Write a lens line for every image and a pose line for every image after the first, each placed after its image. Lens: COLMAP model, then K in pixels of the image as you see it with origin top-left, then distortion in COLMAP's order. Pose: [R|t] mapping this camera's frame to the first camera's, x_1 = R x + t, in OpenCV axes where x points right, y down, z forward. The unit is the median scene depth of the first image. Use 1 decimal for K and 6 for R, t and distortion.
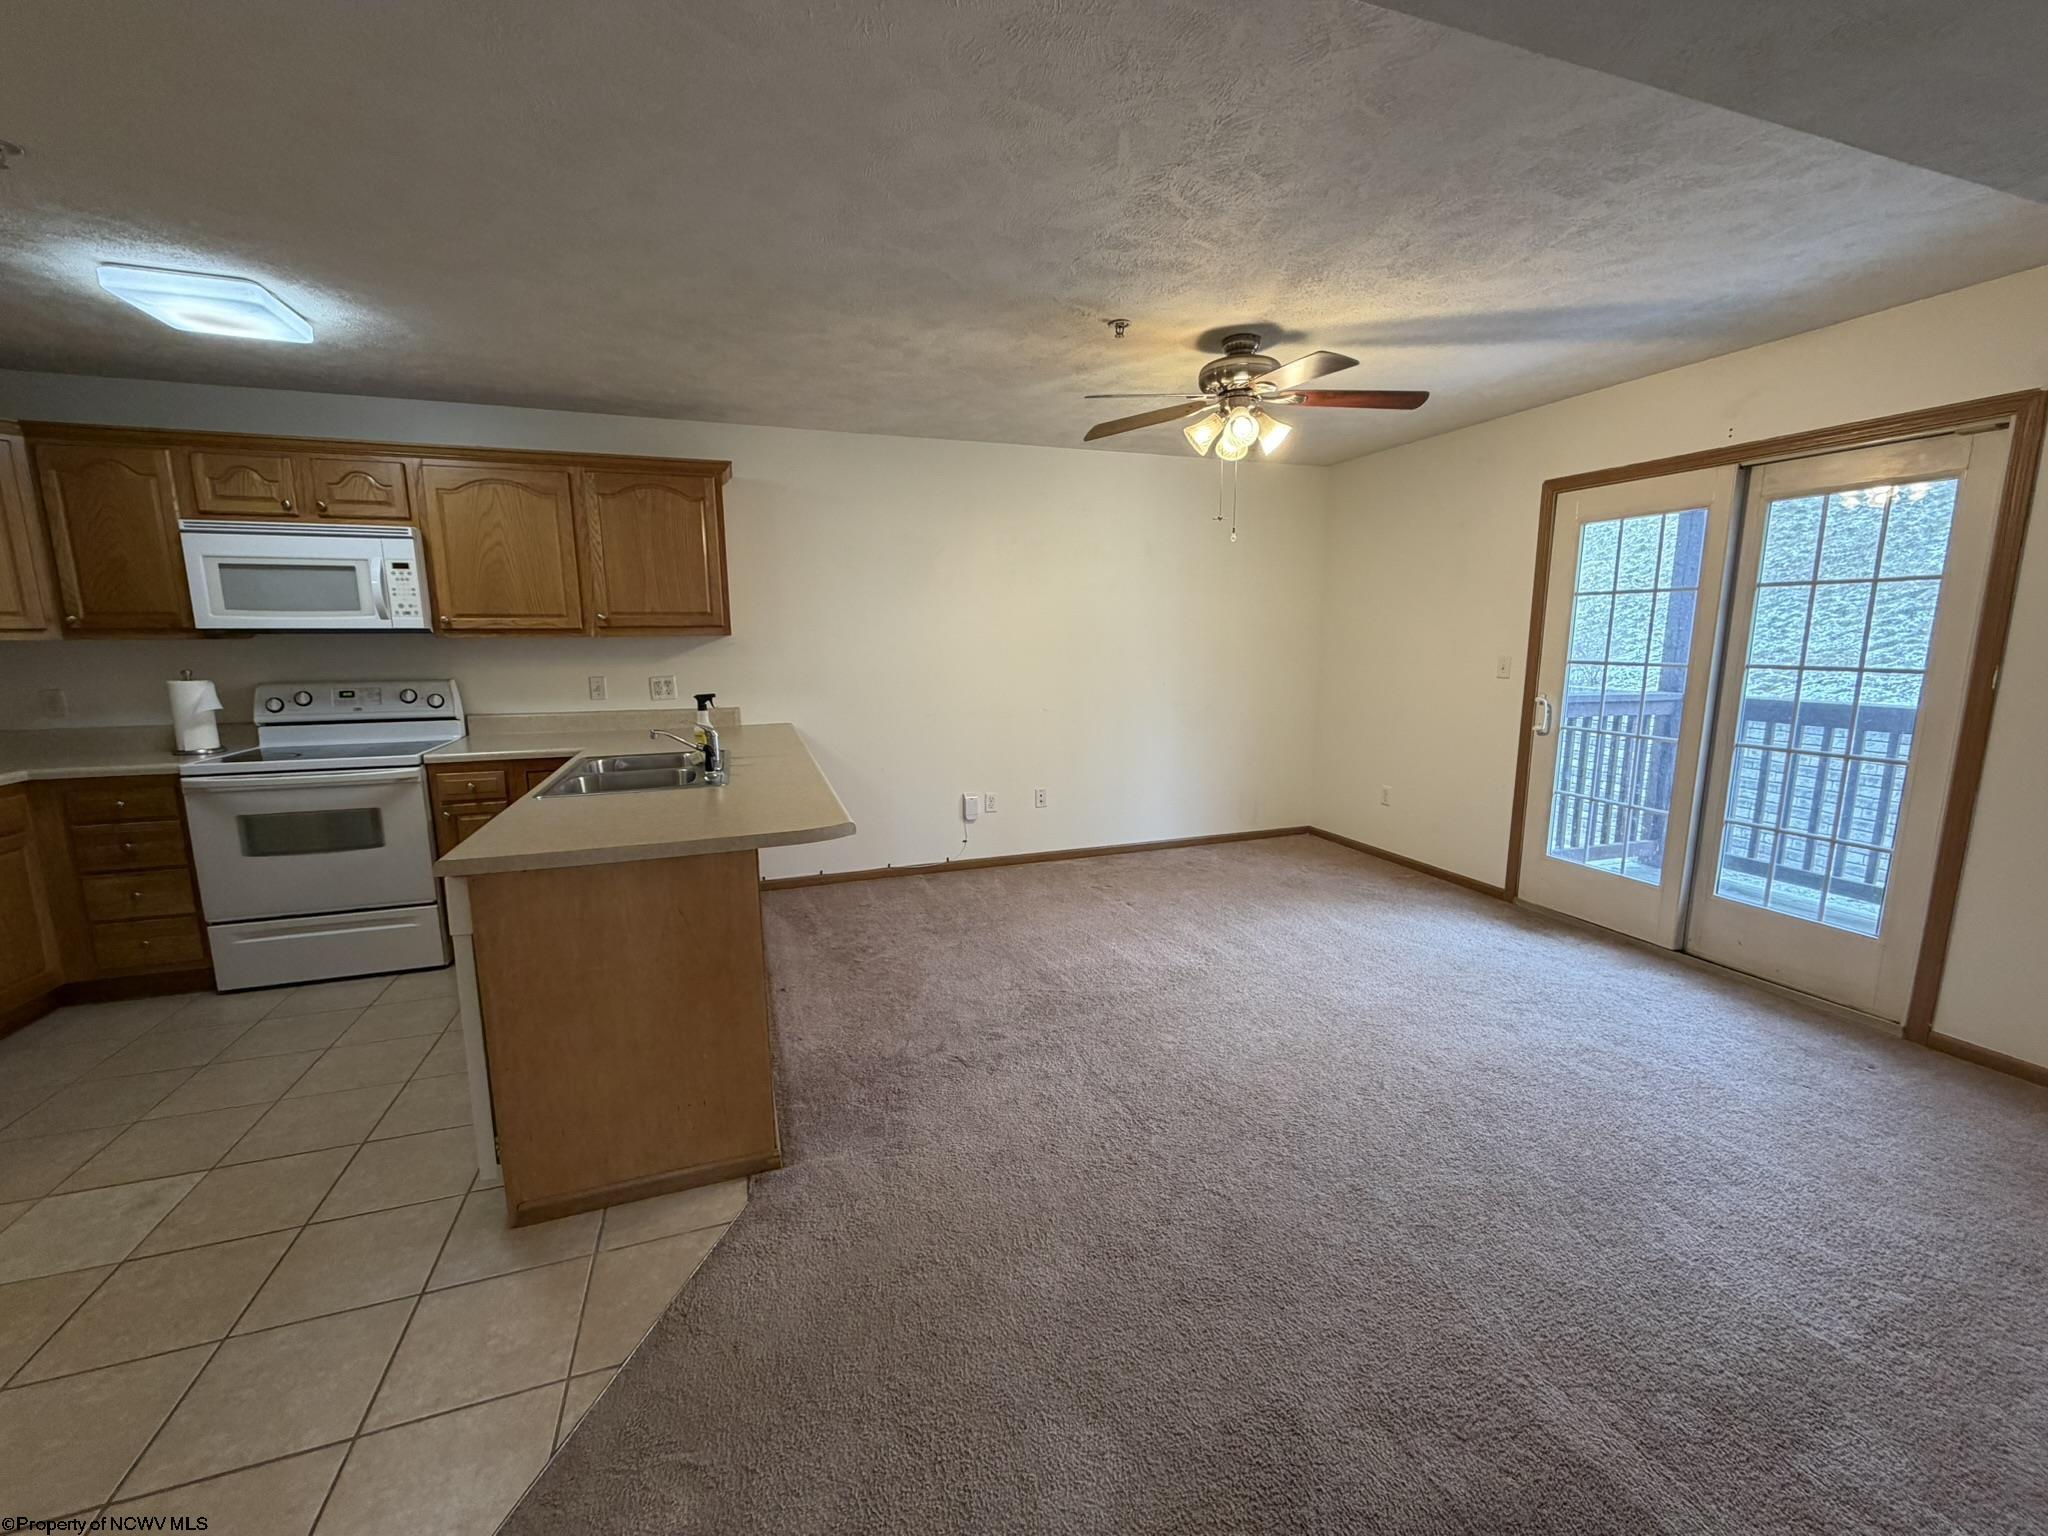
lens RADIAL K [[817.5, 0, 1019.9], [0, 817.5, 767.4], [0, 0, 1]] dist [-0.001589, -0.000071]
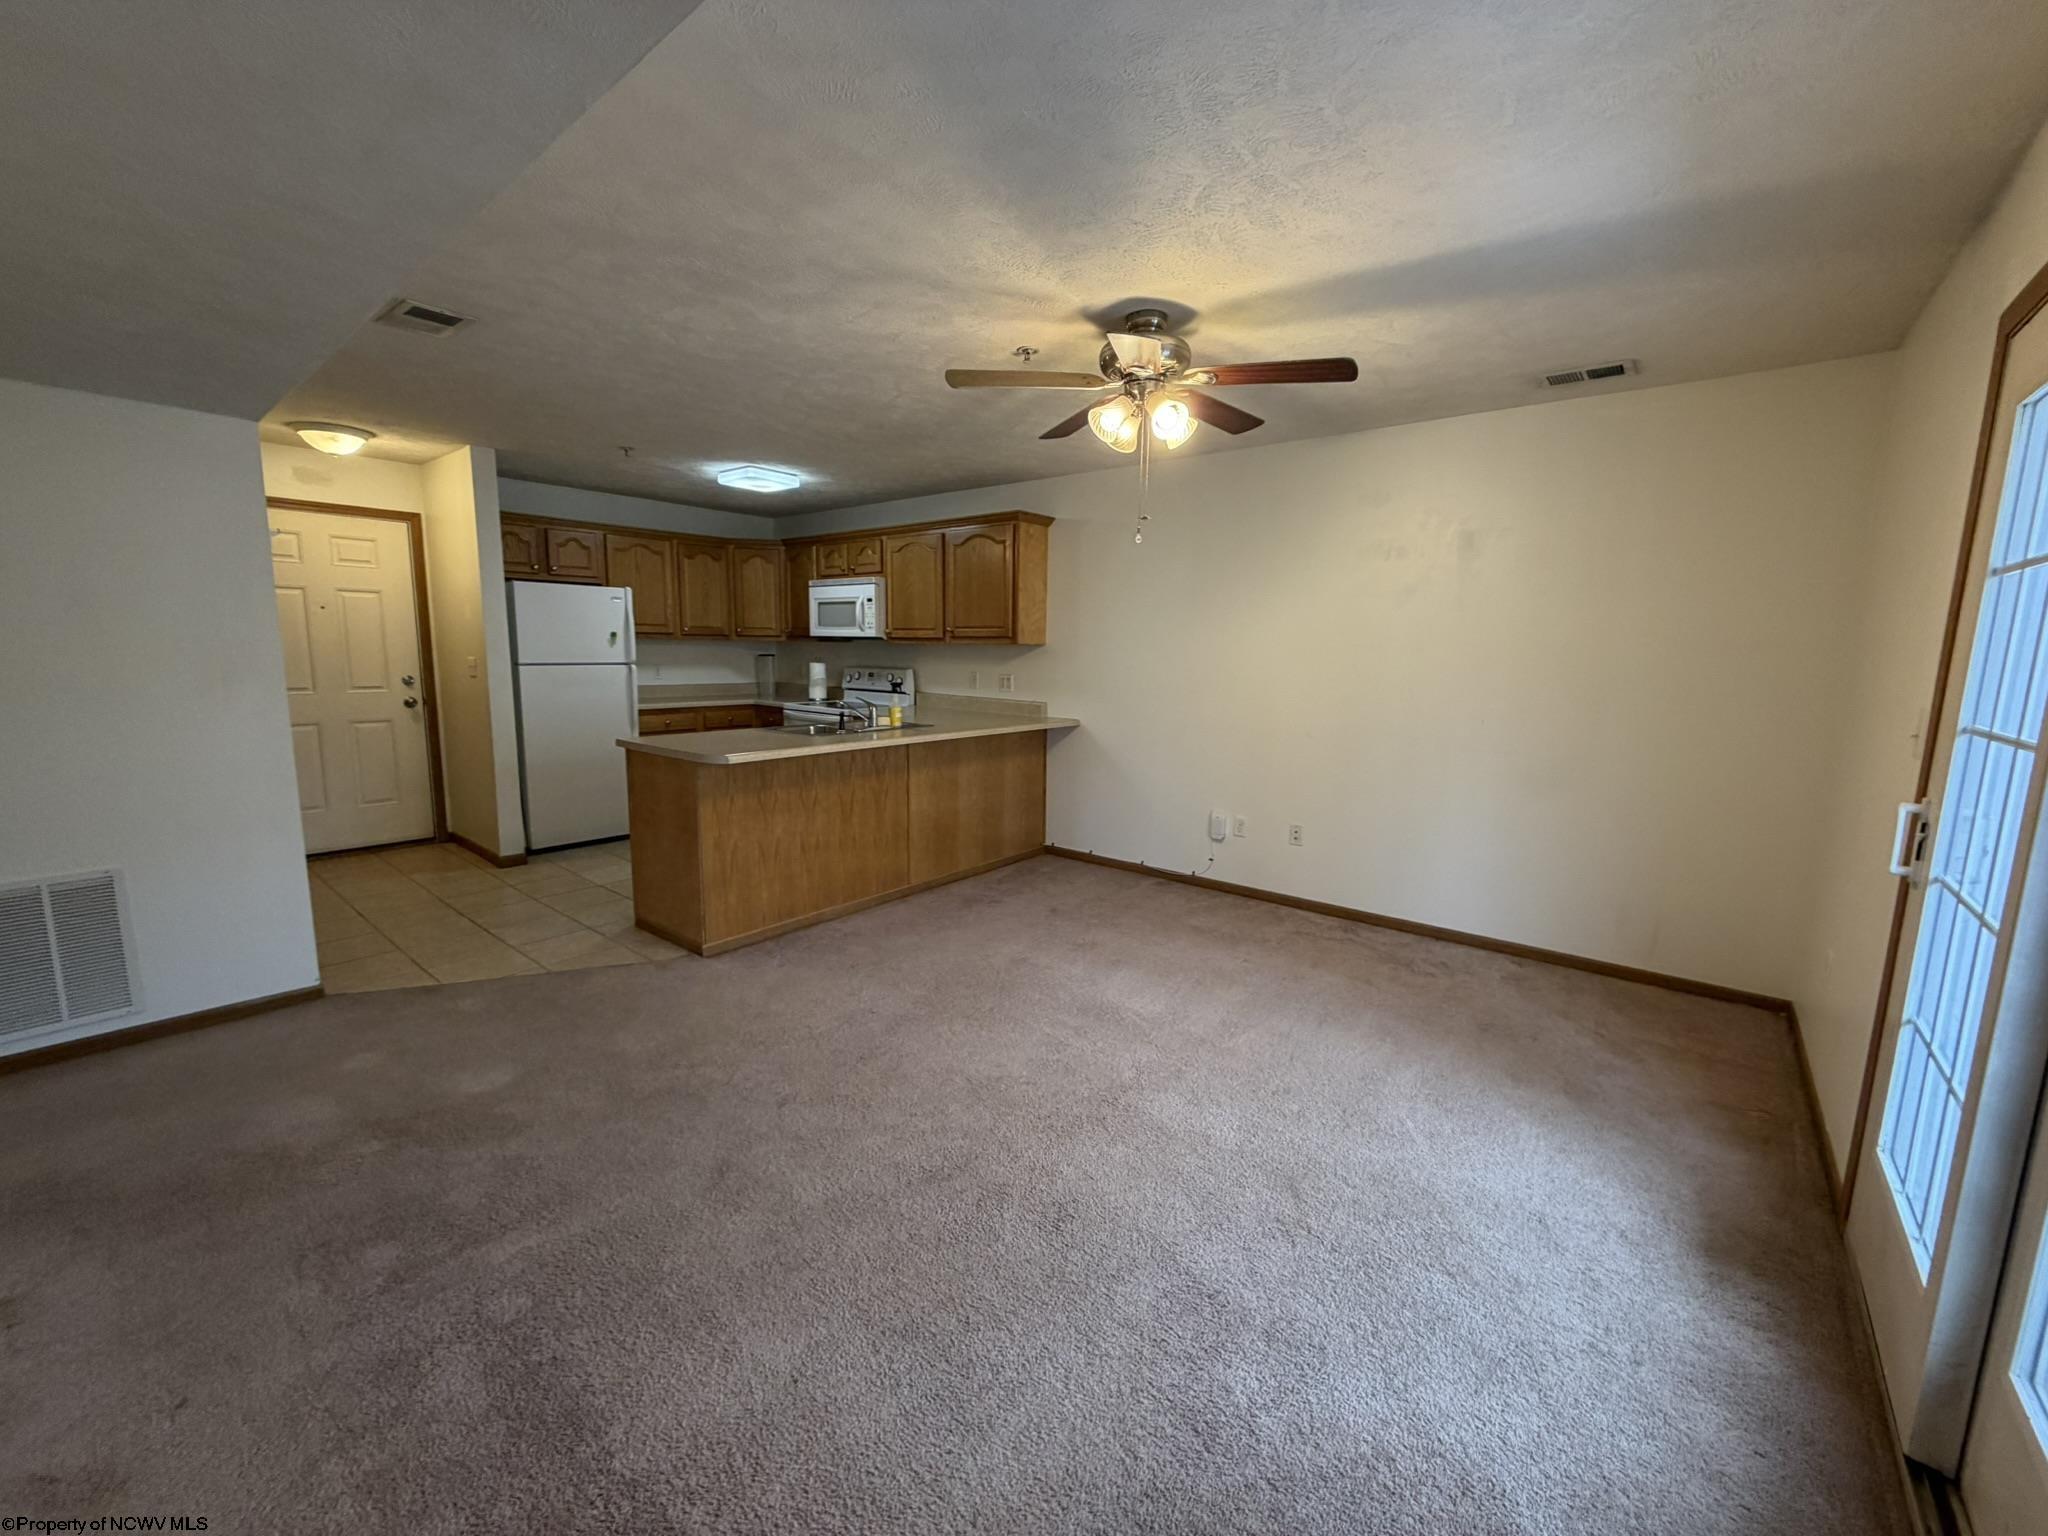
lens RADIAL K [[817.5, 0, 1019.9], [0, 817.5, 767.4], [0, 0, 1]] dist [-0.001589, -0.000071]
pose [[0.511988, 0.140128, -0.847486, 0.843987], [-0.159431, 0.984964, 0.066543, -0.062775], [0.844067, 0.101046, 0.526631, 0.380333]]
